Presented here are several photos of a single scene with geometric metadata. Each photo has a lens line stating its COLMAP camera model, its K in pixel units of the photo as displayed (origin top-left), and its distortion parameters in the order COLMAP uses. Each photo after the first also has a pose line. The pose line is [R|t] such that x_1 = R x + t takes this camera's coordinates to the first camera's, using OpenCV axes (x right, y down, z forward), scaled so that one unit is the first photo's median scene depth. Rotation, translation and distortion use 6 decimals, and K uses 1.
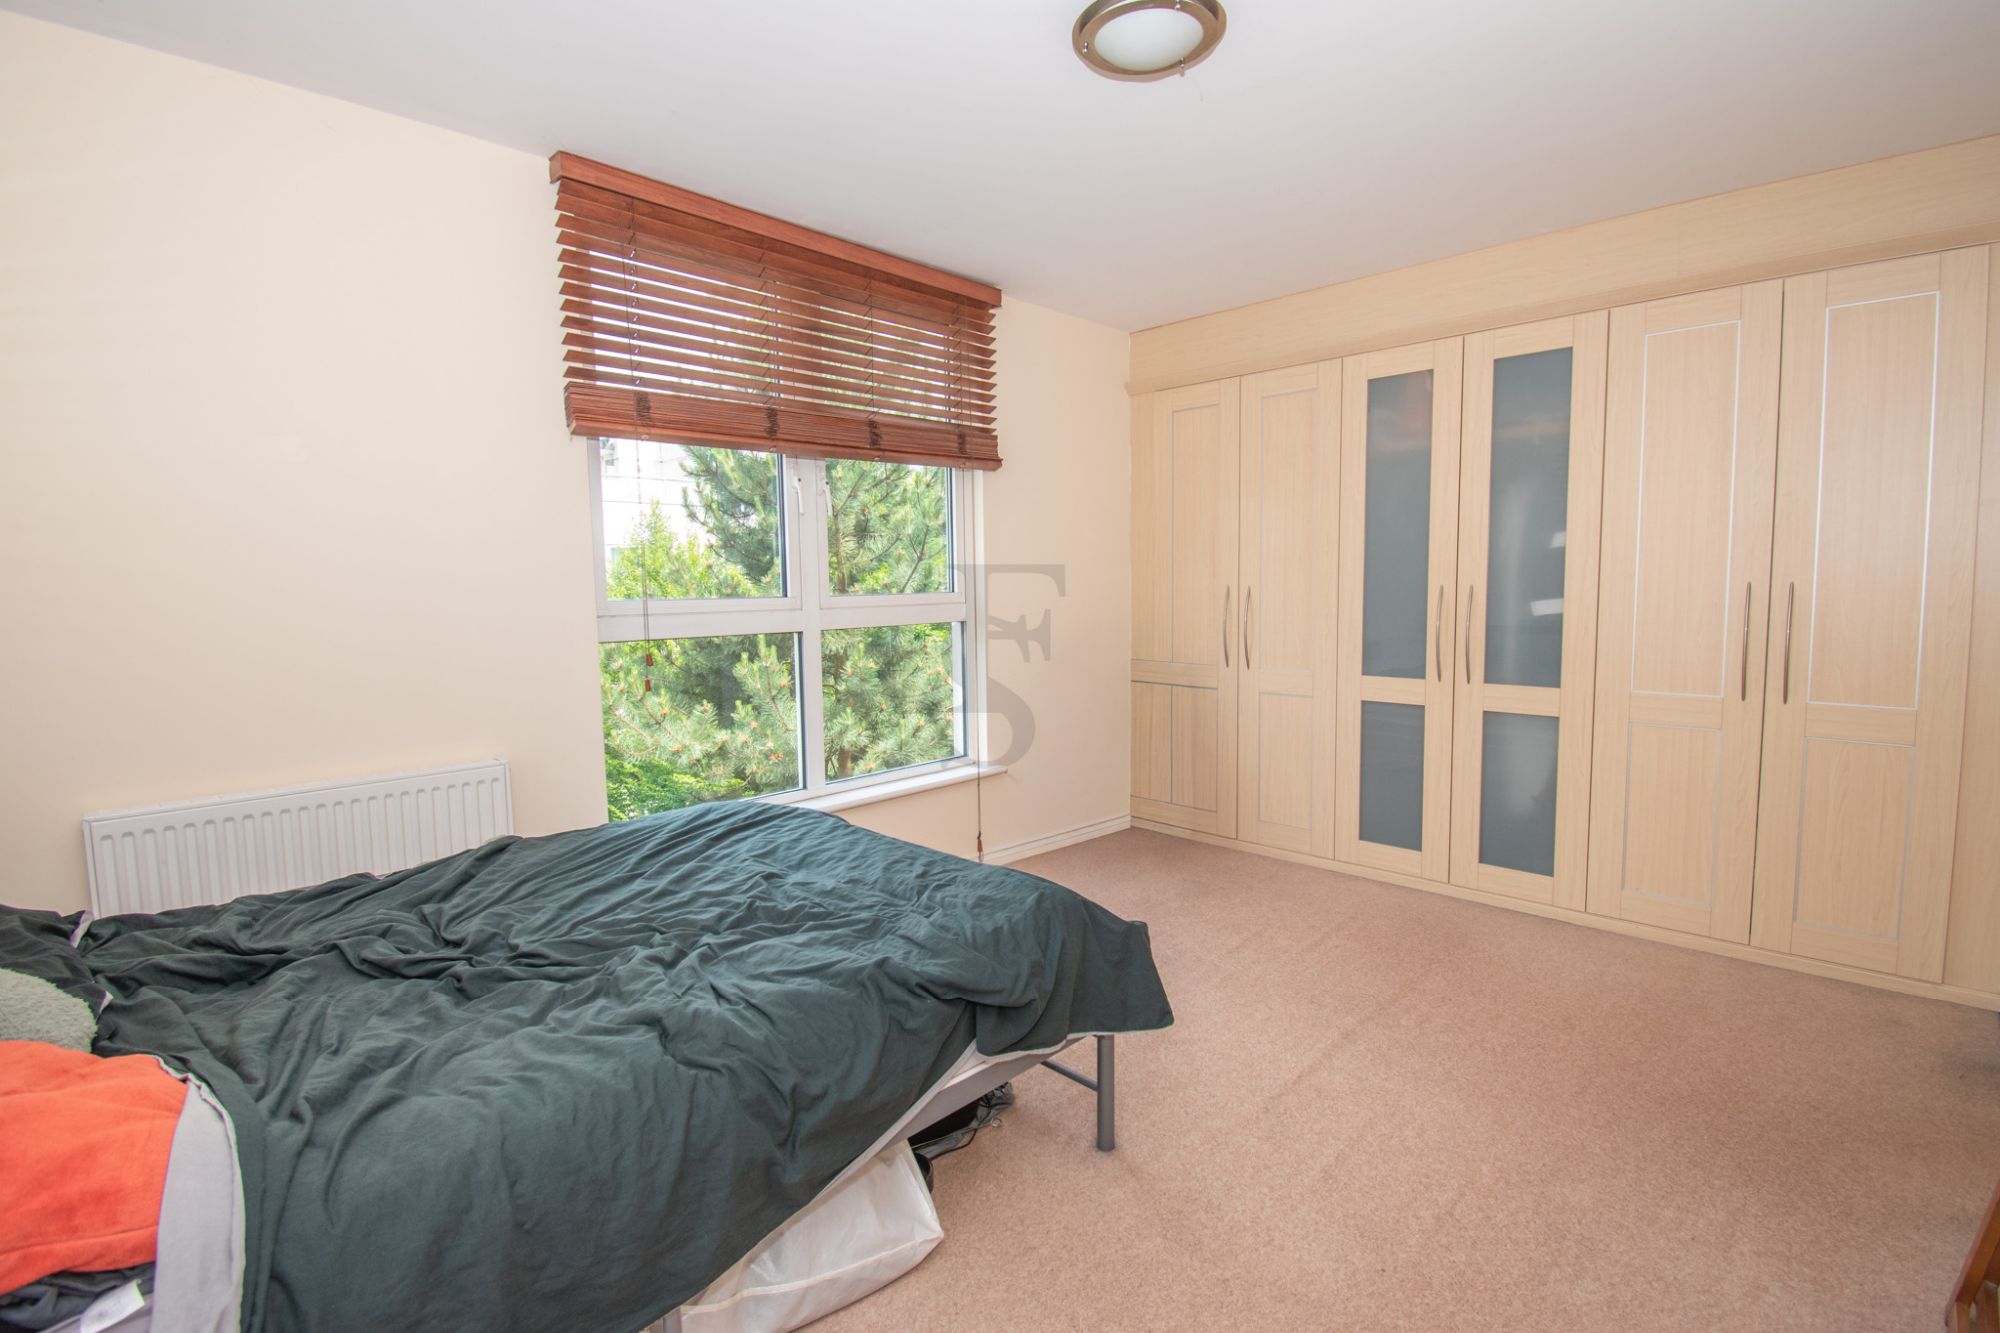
lens RADIAL K [[892.0, 0, 1002.1], [0, 892.0, 655.8], [0, 0, 1]] dist [-0.000829, -0.015543]
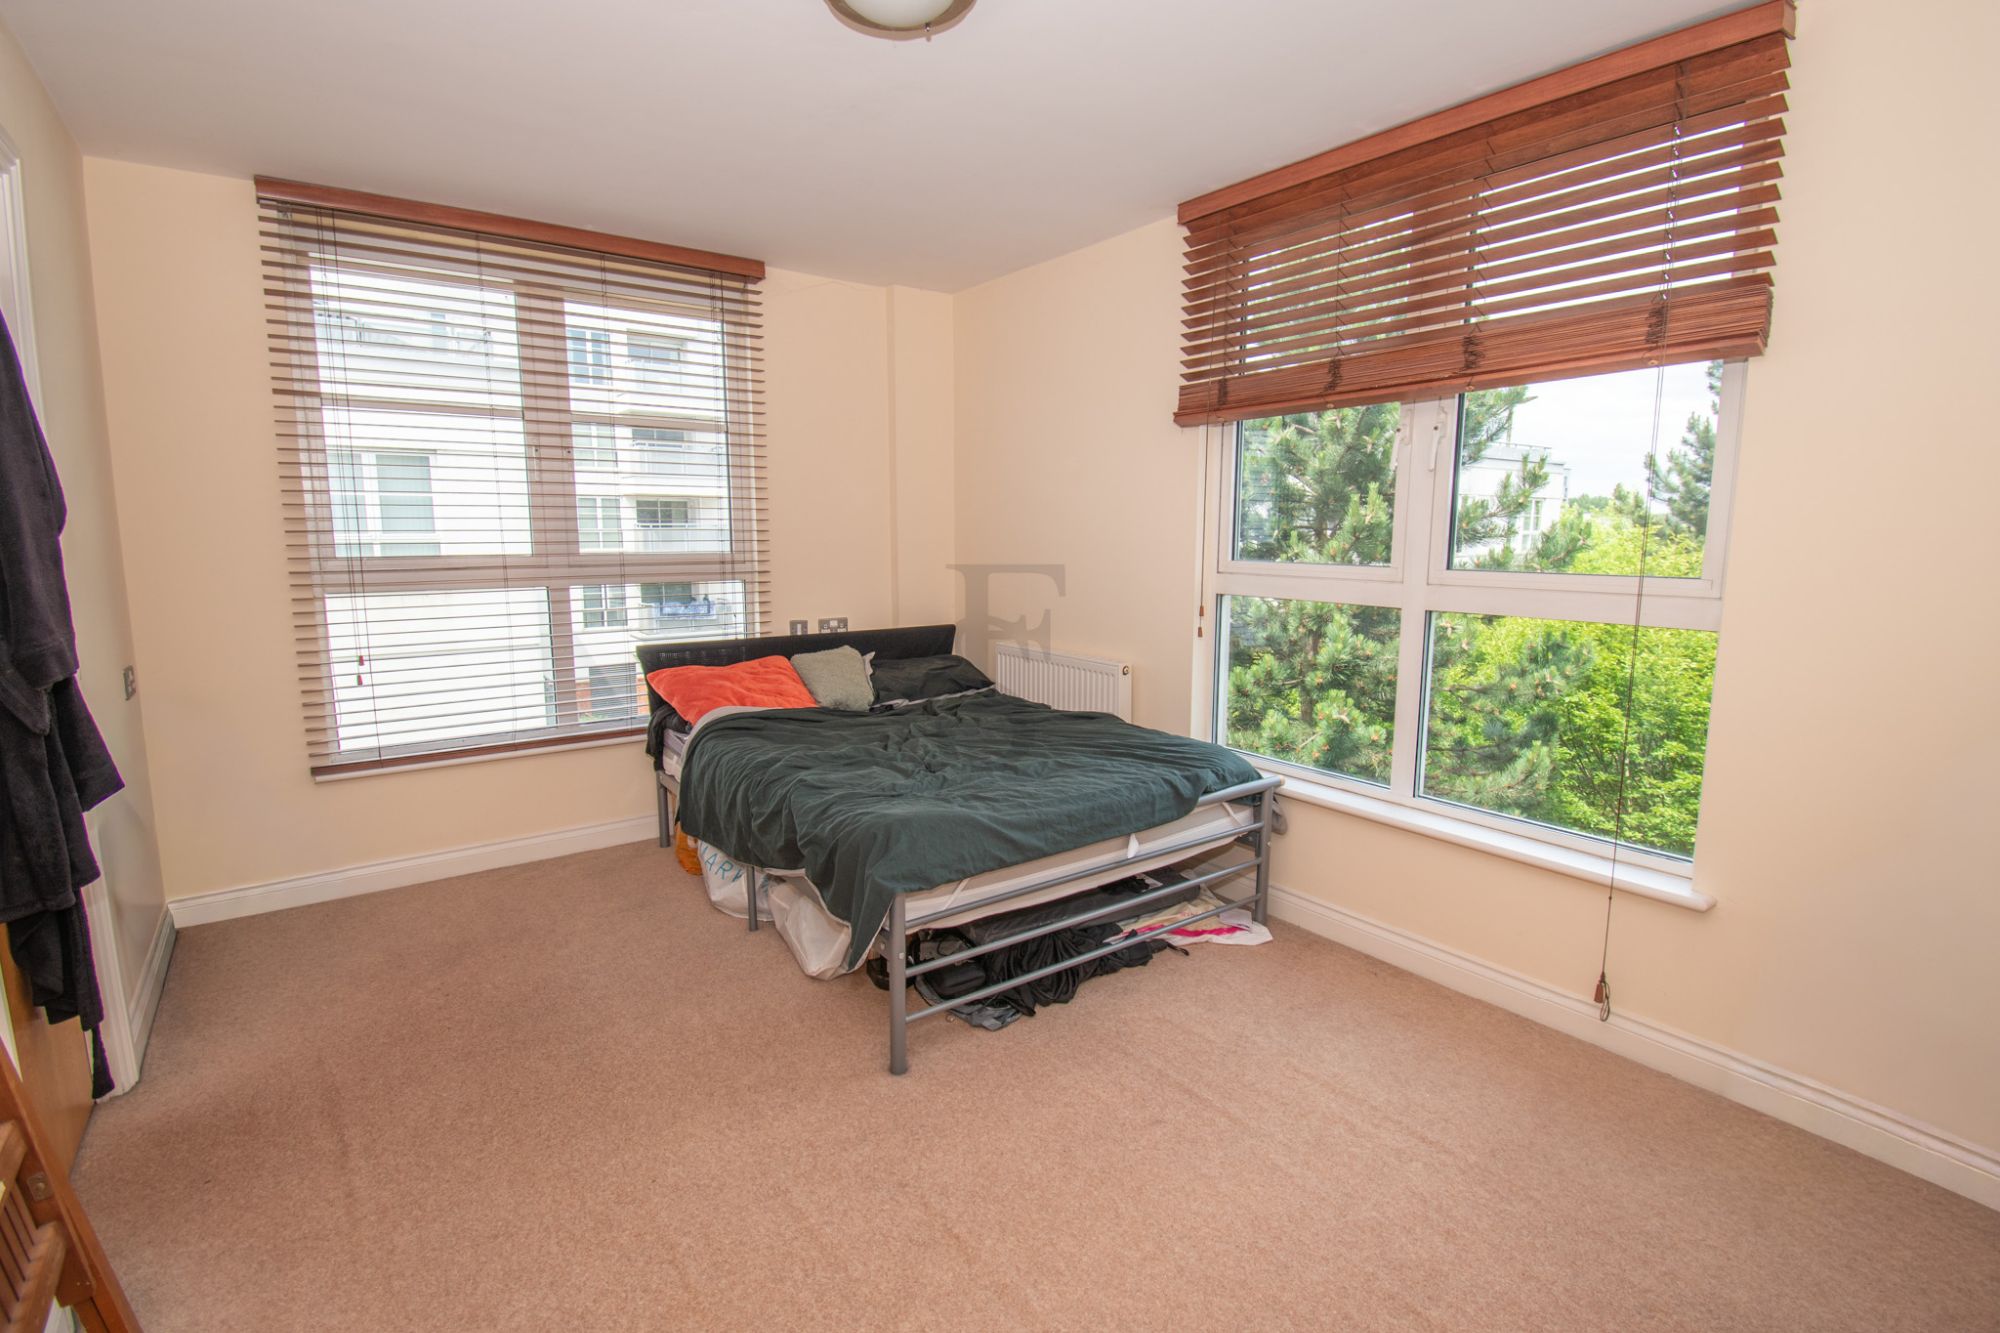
lens RADIAL K [[892.0, 0, 1002.1], [0, 892.0, 655.8], [0, 0, 1]] dist [-0.000829, -0.015543]
pose [[-0.132436, 0.159910, -0.978207, 0.746375], [-0.085054, 0.981427, 0.171951, -0.108367], [0.987536, 0.105973, -0.116376, 0.812264]]
